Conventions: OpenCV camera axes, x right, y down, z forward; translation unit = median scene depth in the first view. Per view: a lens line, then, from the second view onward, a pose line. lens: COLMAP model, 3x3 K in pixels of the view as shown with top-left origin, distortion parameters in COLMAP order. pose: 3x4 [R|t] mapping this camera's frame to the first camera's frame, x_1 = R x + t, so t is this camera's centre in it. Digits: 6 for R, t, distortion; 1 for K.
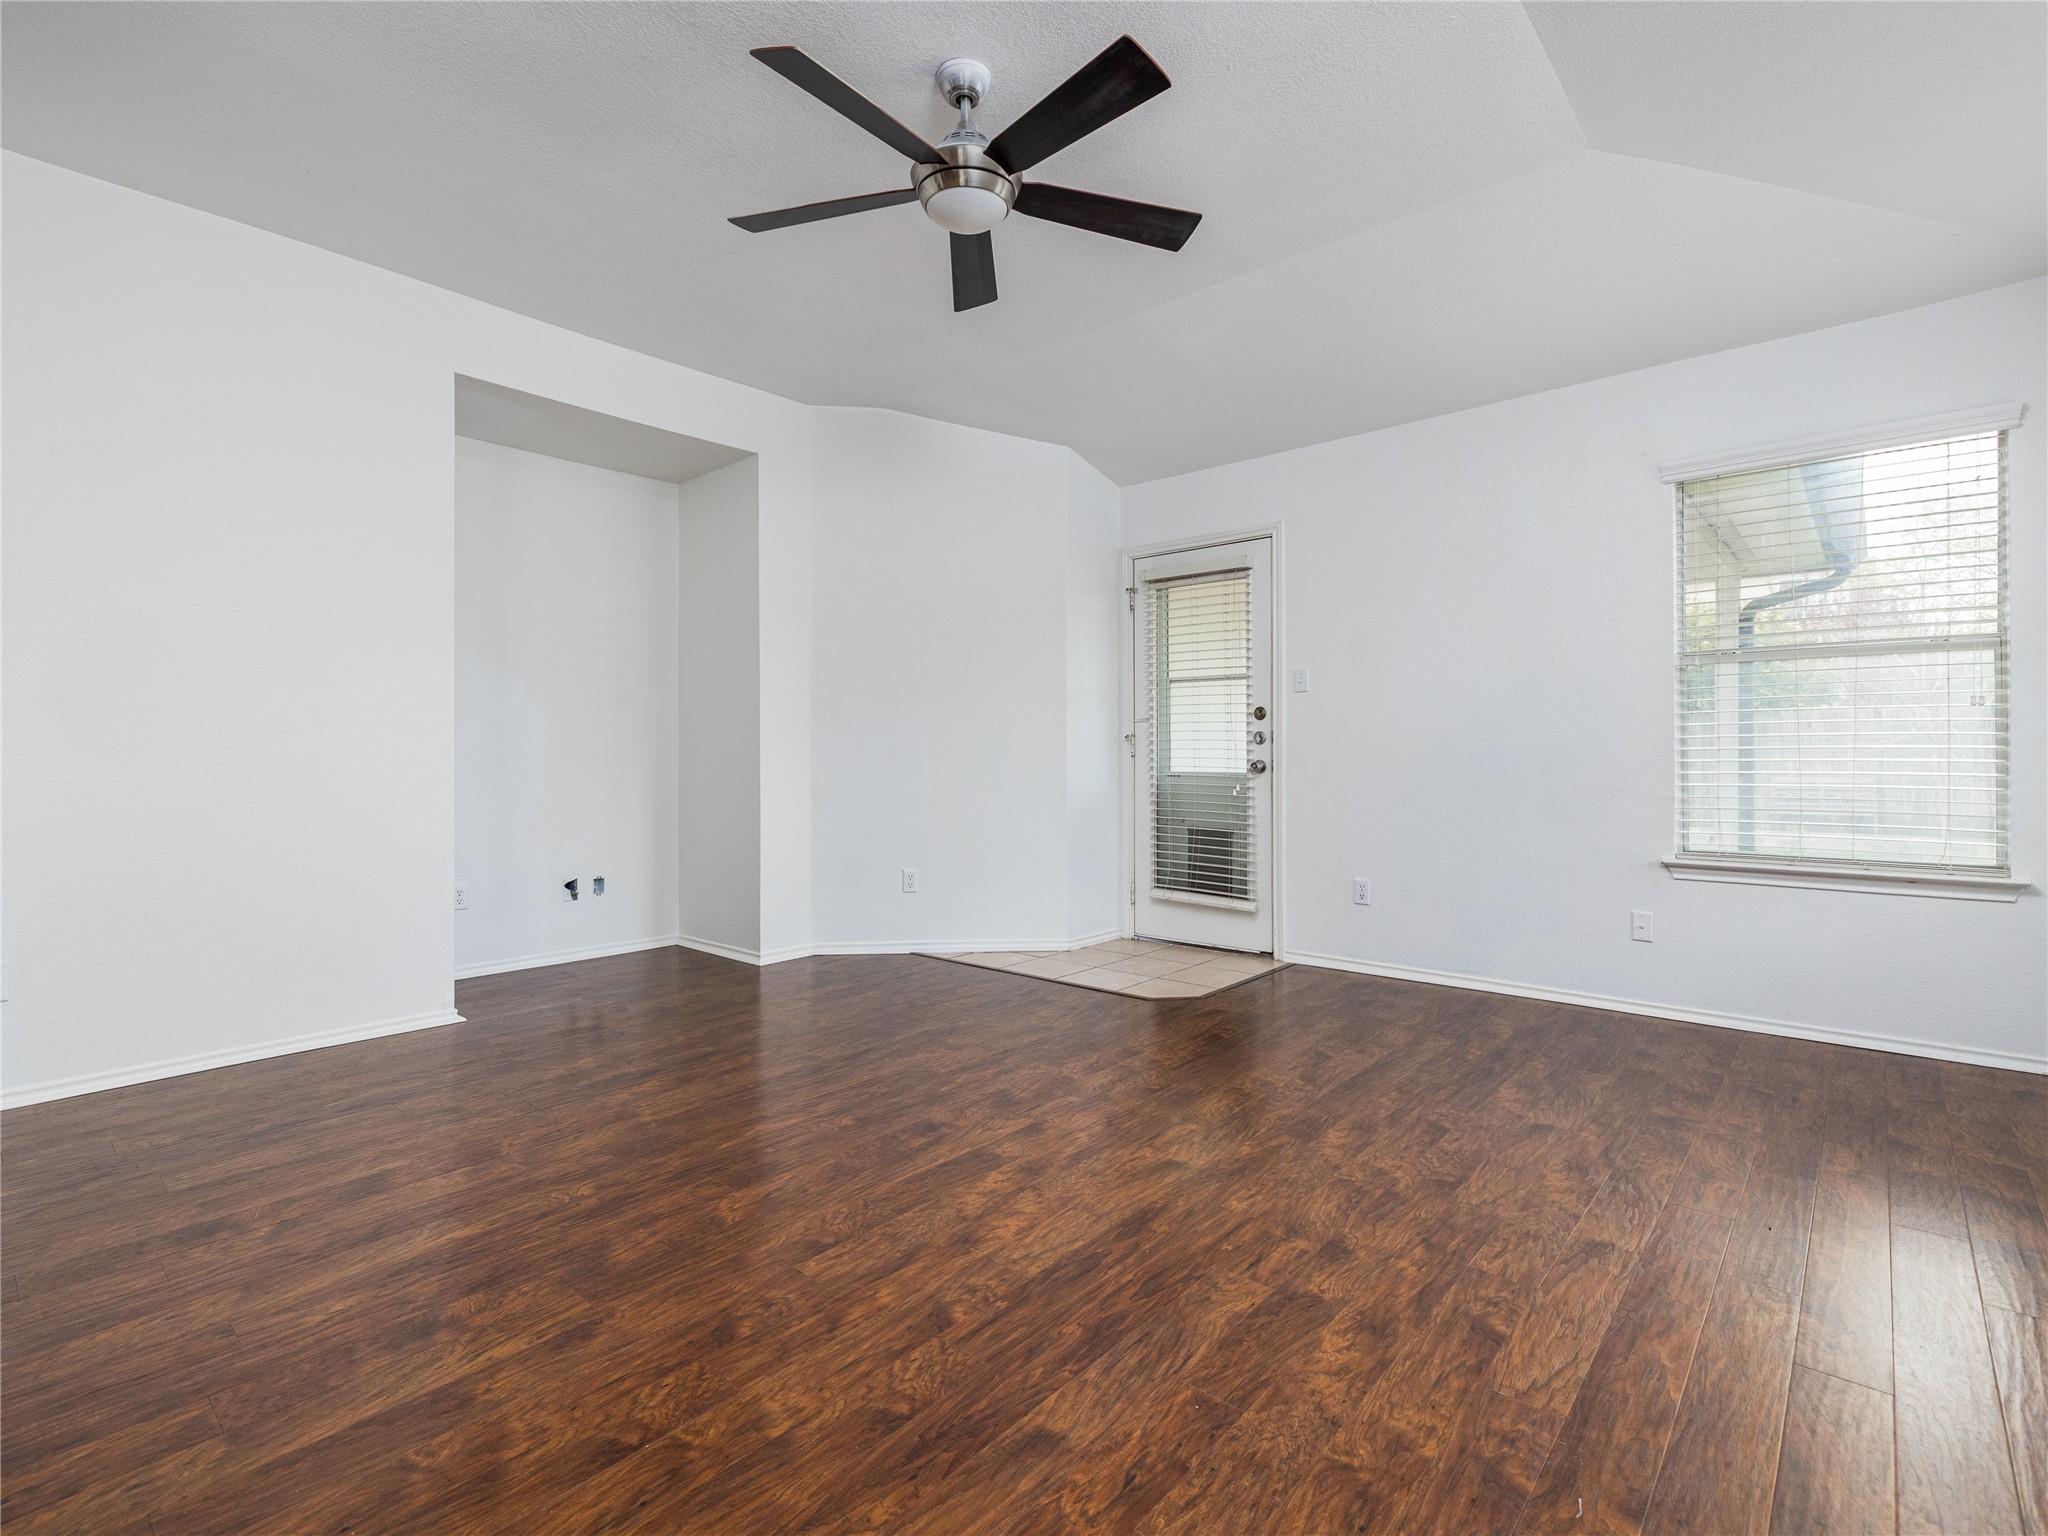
lens RADIAL K [[963.7, 0, 1004.3], [0, 963.7, 751.1], [0, 0, 1]] dist [-0.001130, 0.001335]
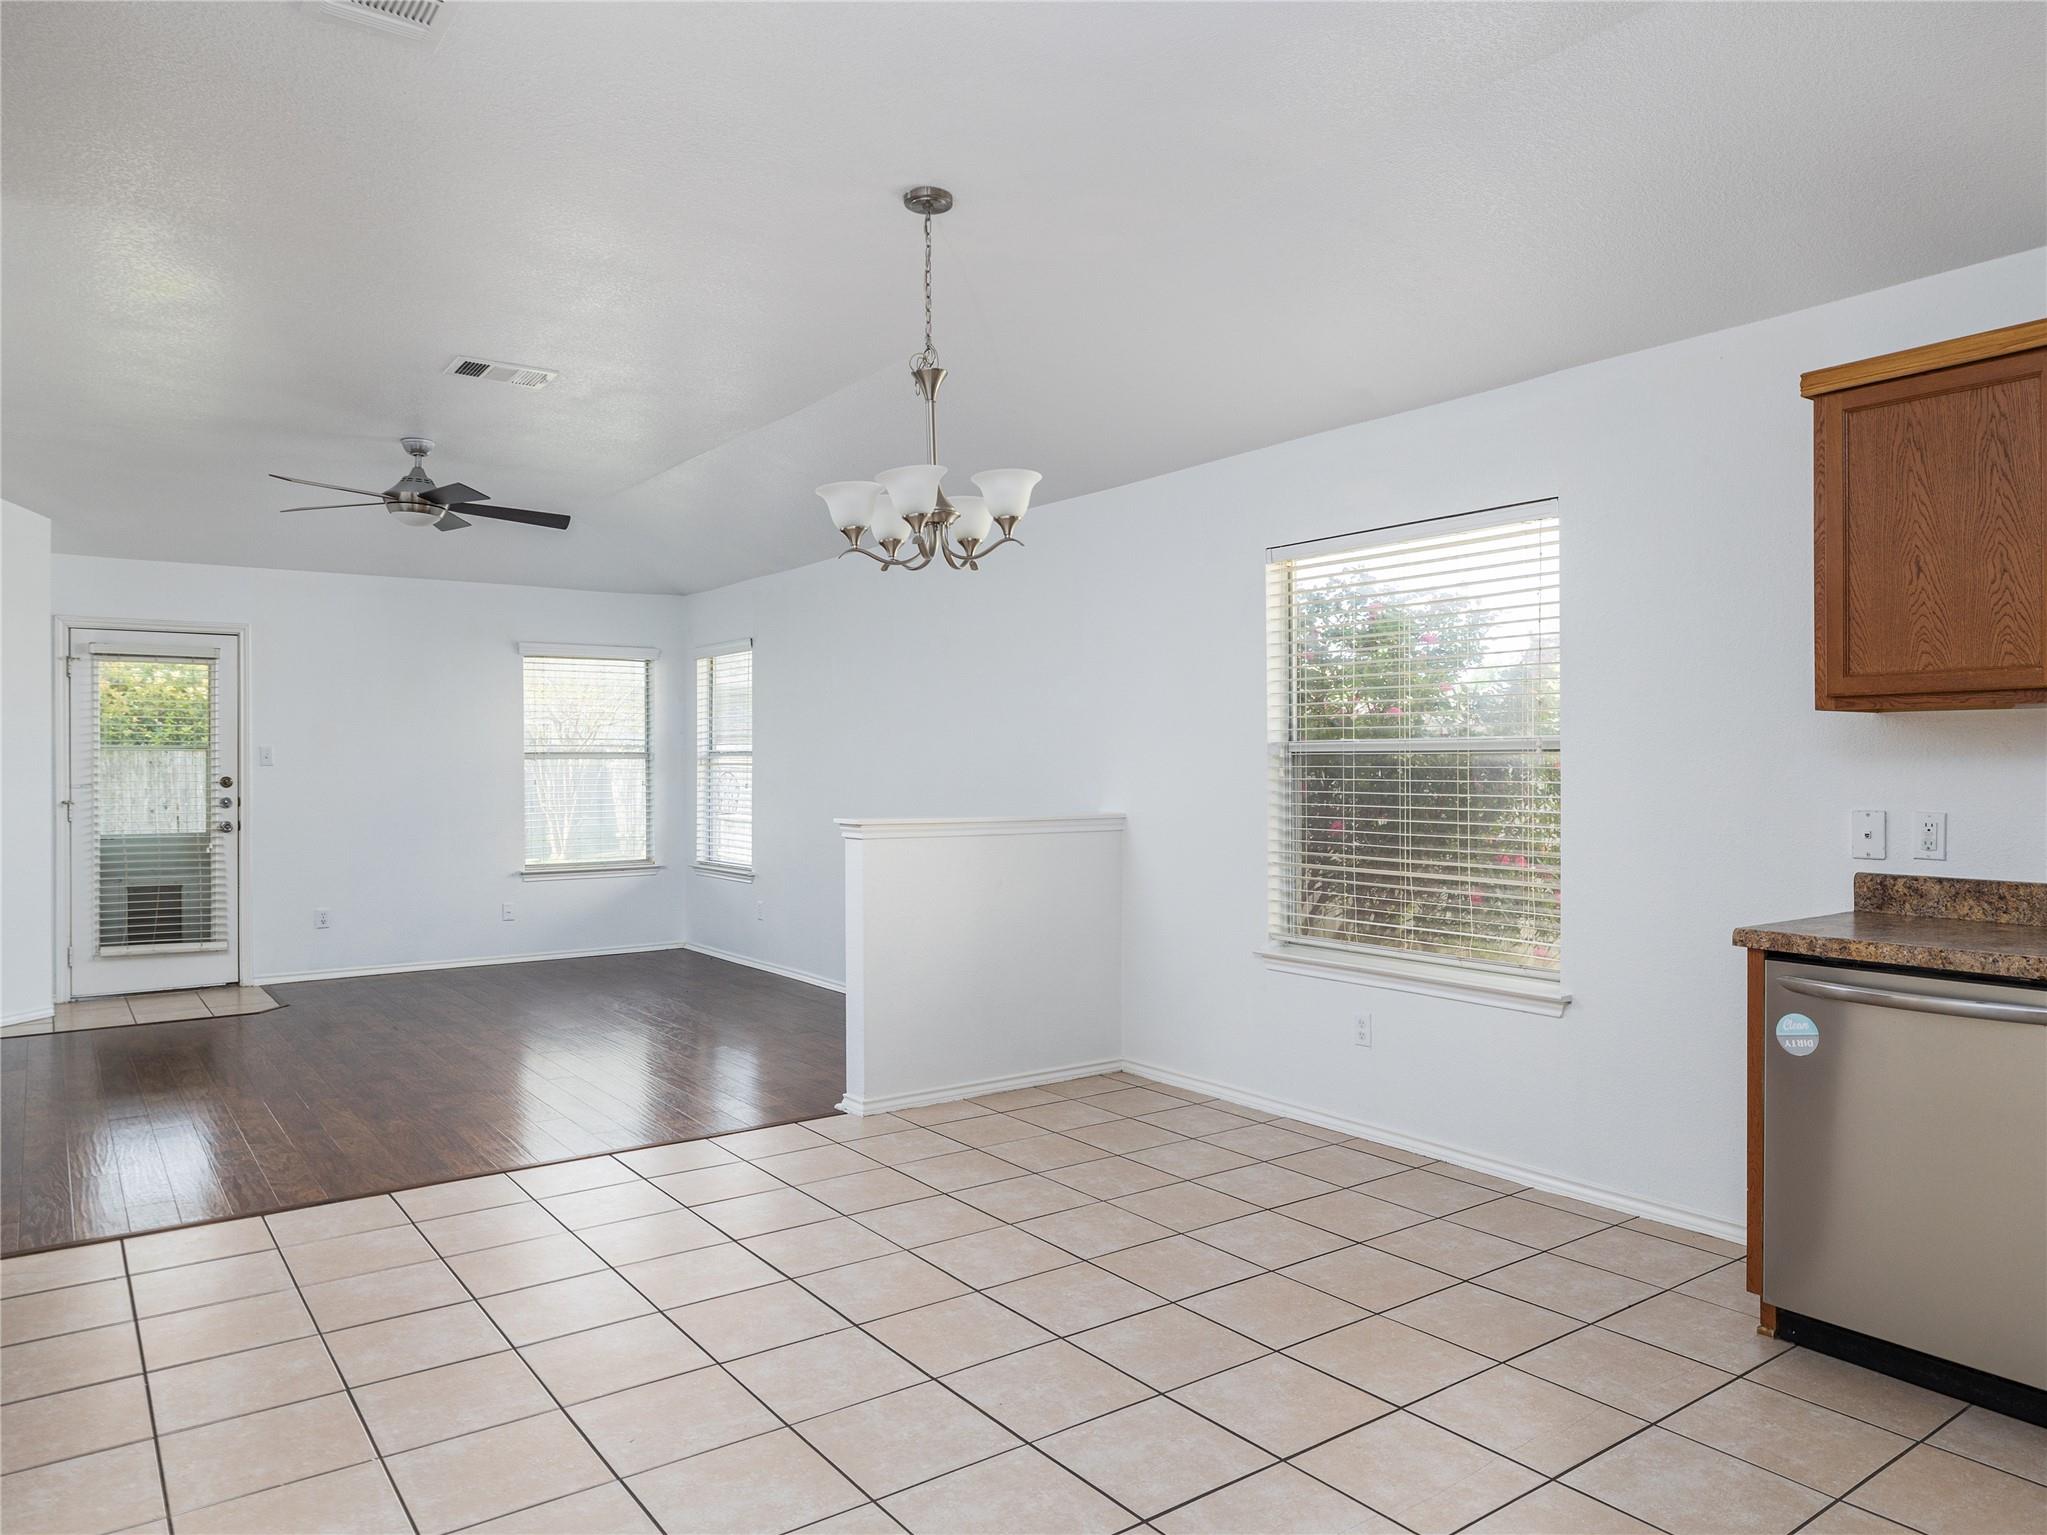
lens RADIAL K [[1338.2, 0, 1035.4], [0, 1338.2, 776.5], [0, 0, 1]] dist [0.005225, -0.007467]
pose [[0.219561, -0.007014, 0.975574, -1.157049], [0.001535, 0.999975, 0.006844, -0.057129], [-0.975598, -0.000005, 0.219566, -0.343378]]
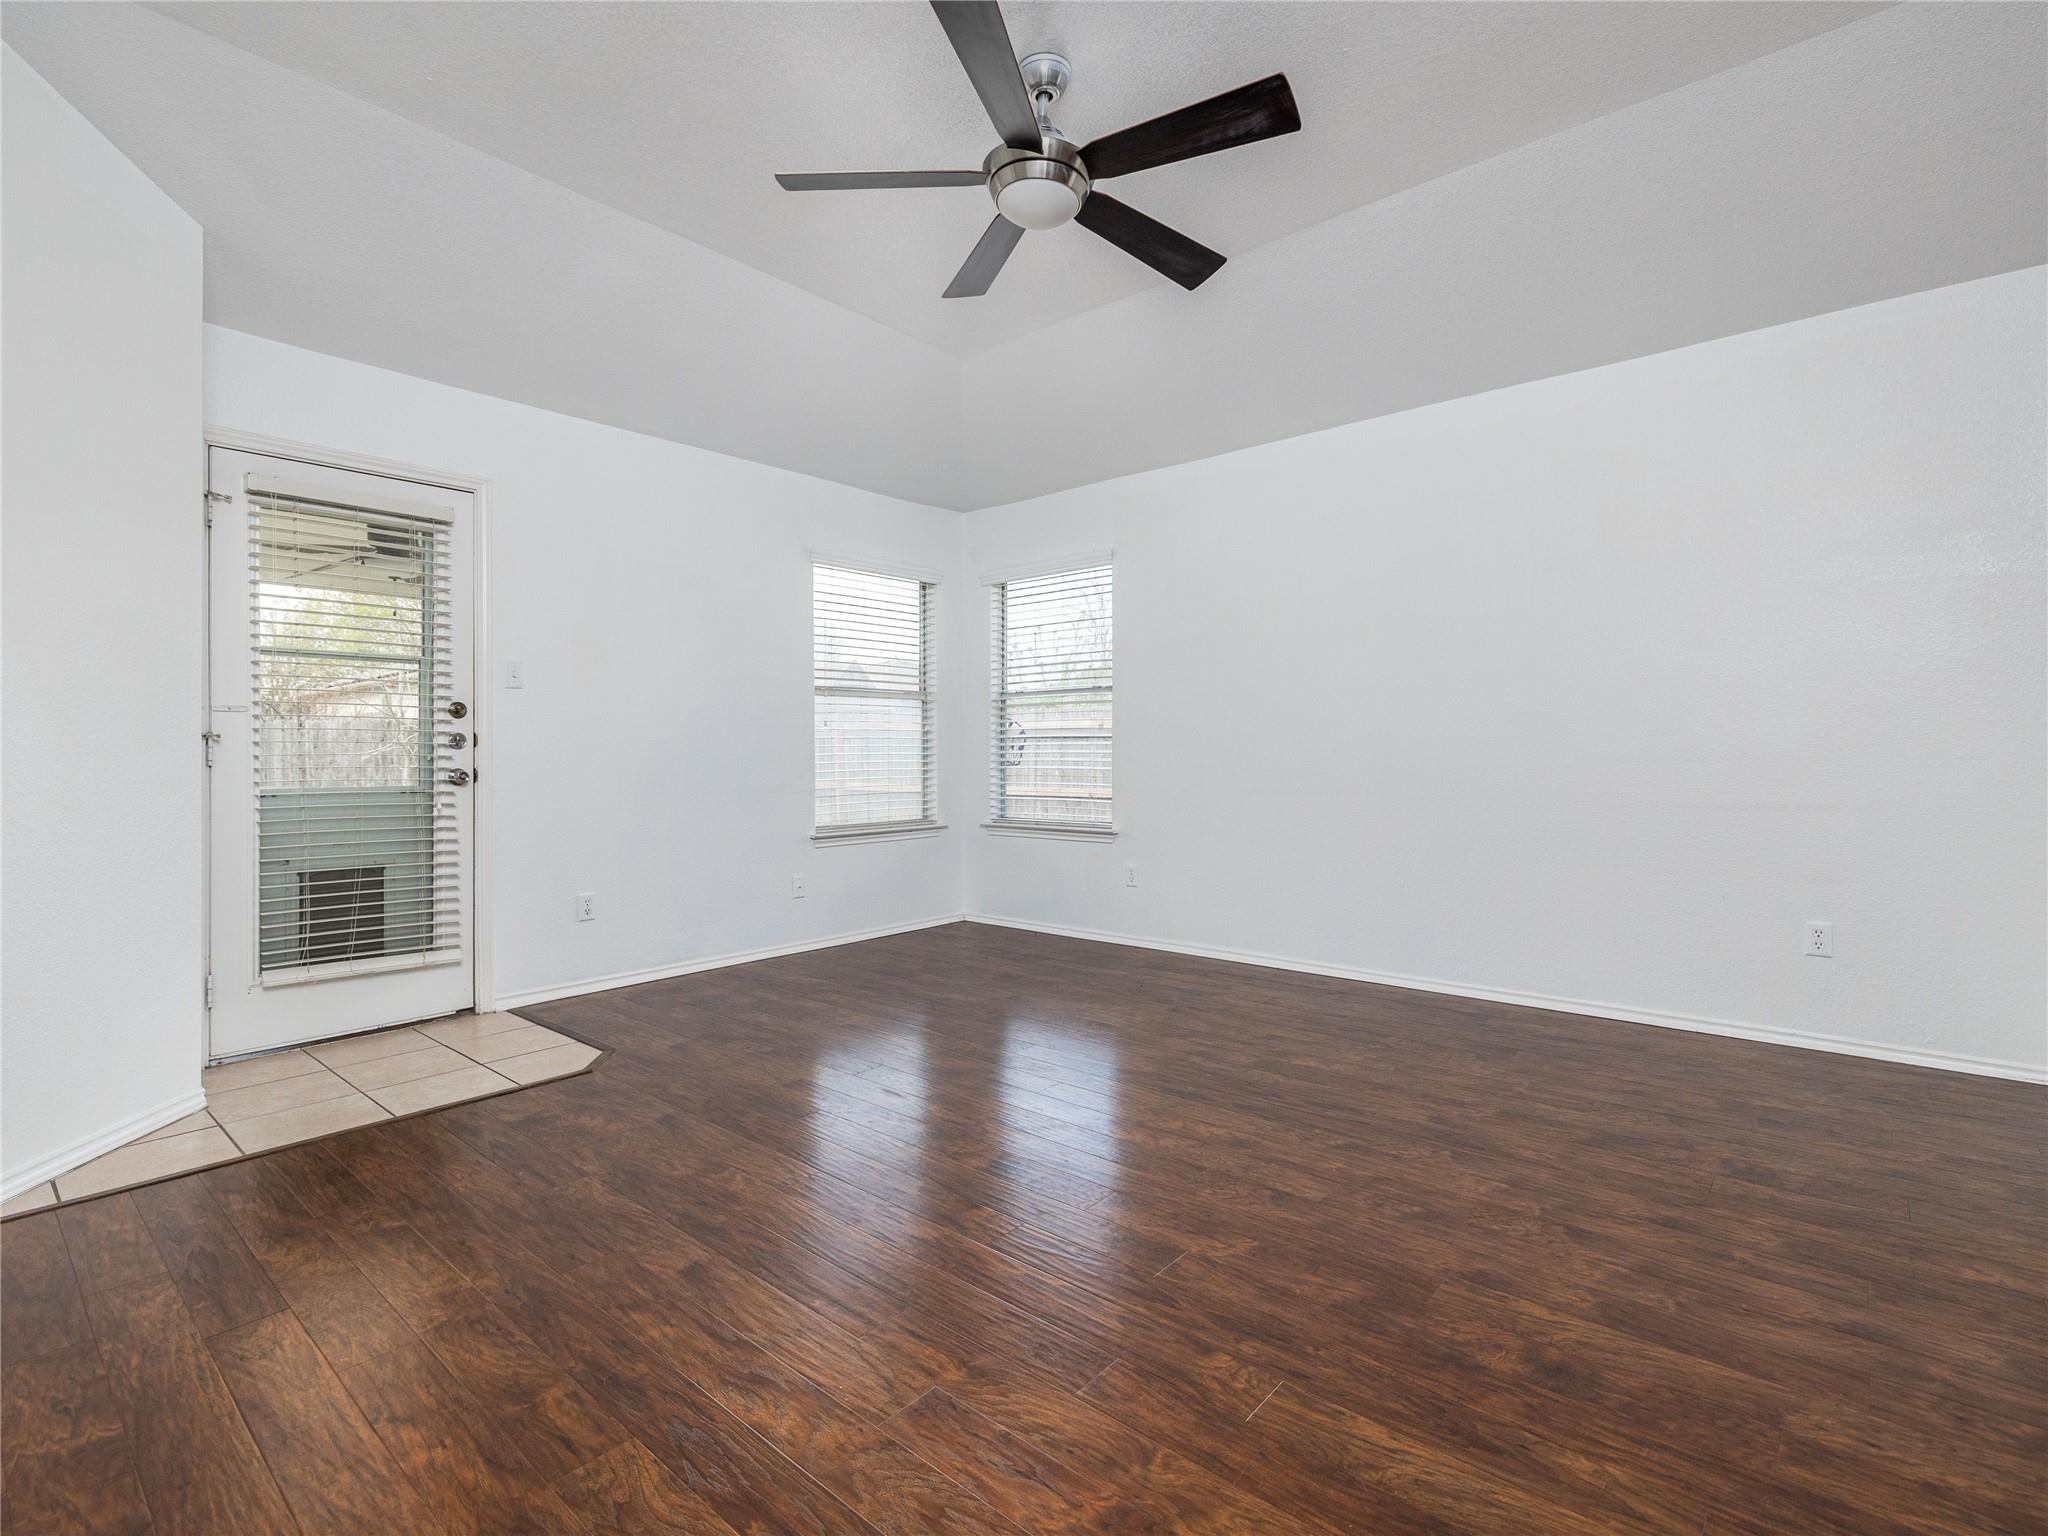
lens RADIAL K [[963.7, 0, 1043.8], [0, 963.7, 753.8], [0, 0, 1]] dist [-0.001130, 0.001335]
pose [[-0.020899, 0.002306, 0.999779, -0.553843], [0.006343, 0.999978, -0.002174, 0.001984], [-0.999761, 0.006296, -0.020913, 0.549801]]
